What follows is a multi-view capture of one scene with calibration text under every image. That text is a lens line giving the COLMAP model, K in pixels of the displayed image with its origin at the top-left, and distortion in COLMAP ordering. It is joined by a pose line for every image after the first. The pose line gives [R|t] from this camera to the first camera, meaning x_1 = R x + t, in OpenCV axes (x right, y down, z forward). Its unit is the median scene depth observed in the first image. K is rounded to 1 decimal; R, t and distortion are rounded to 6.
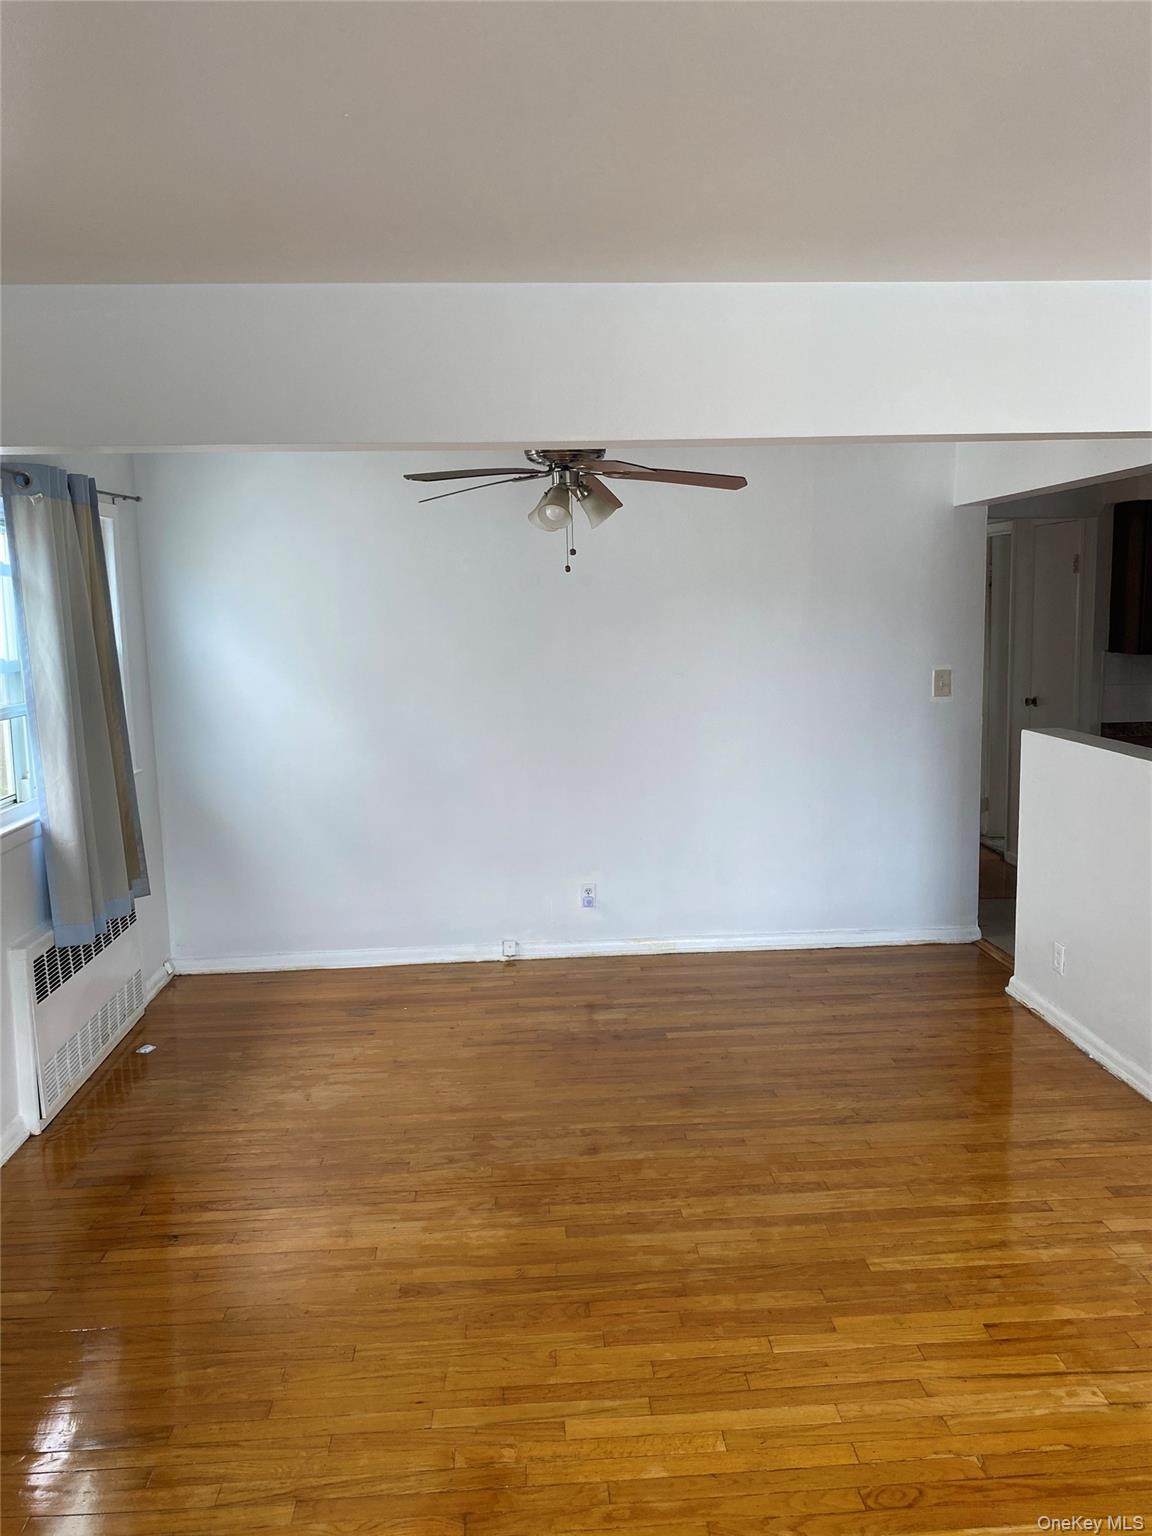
lens RADIAL K [[1156.6, 0, 574.4], [0, 1156.6, 770.3], [0, 0, 1]] dist [0.005383, -0.001091]
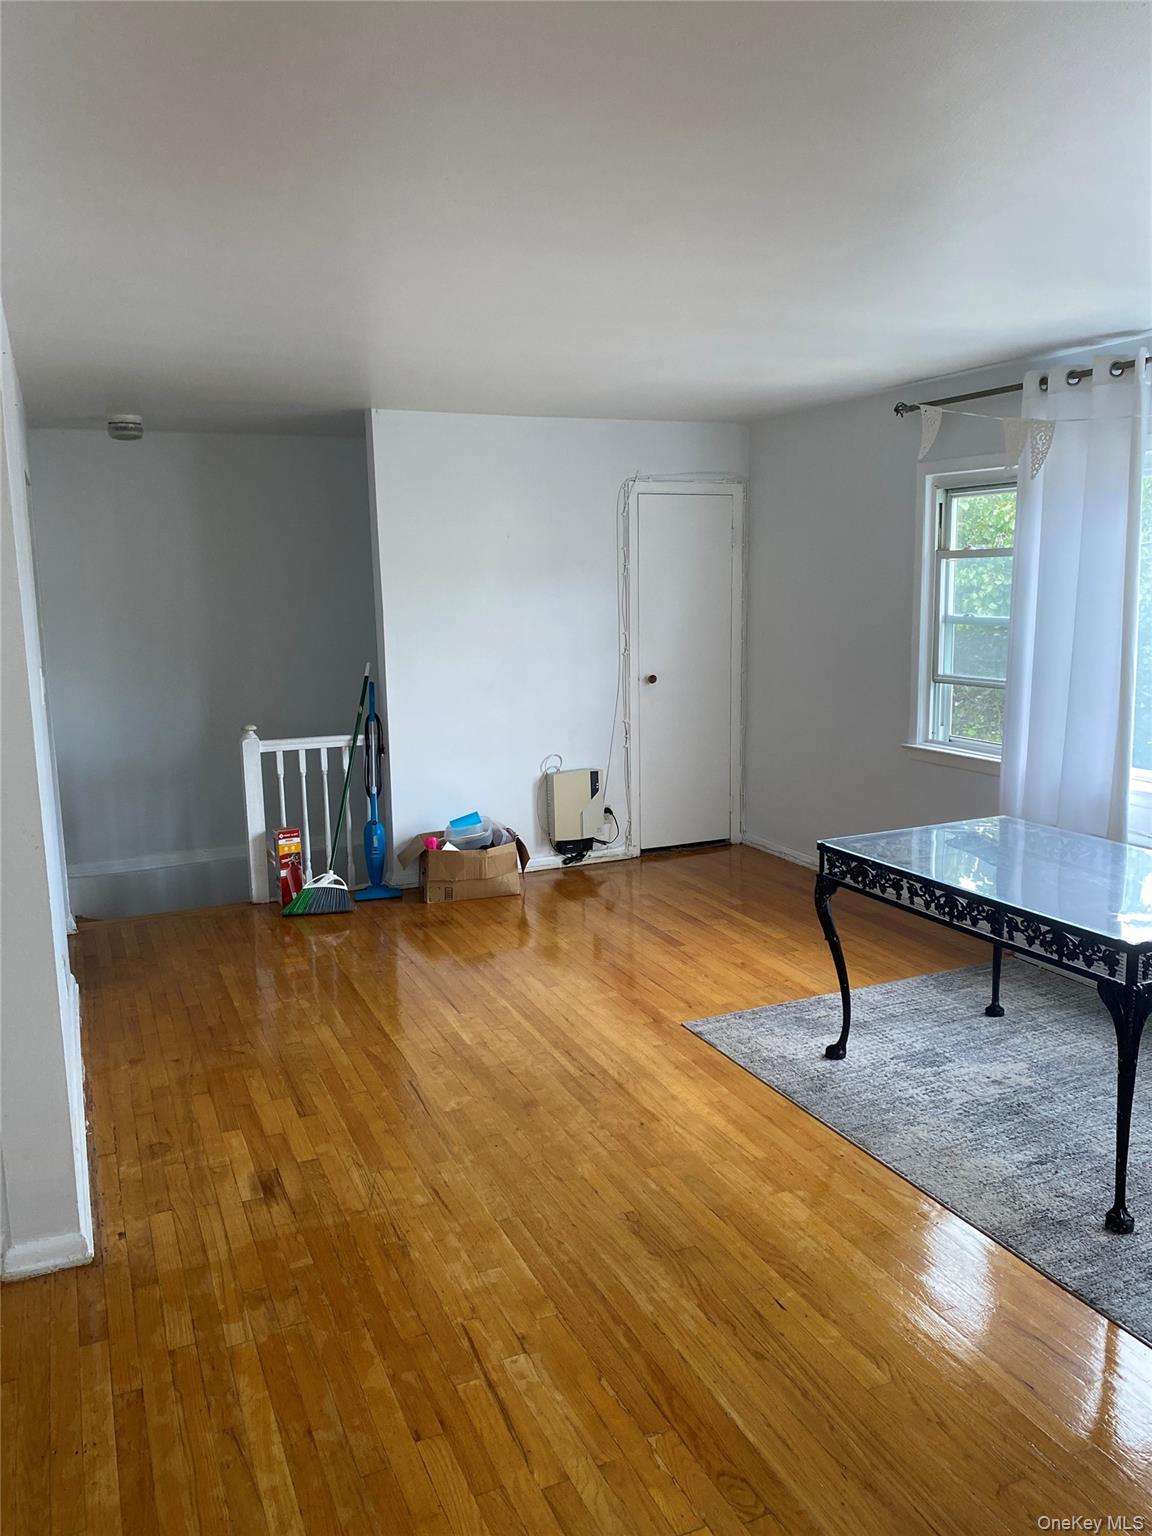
lens RADIAL K [[1156.6, 0, 574.1], [0, 1156.6, 768.9], [0, 0, 1]] dist [0.005383, -0.001091]
pose [[-0.345905, -0.130955, 0.929086, -0.453628], [0.152329, 0.969237, 0.193327, -0.159594], [-0.925822, 0.208400, -0.315316, 1.174597]]
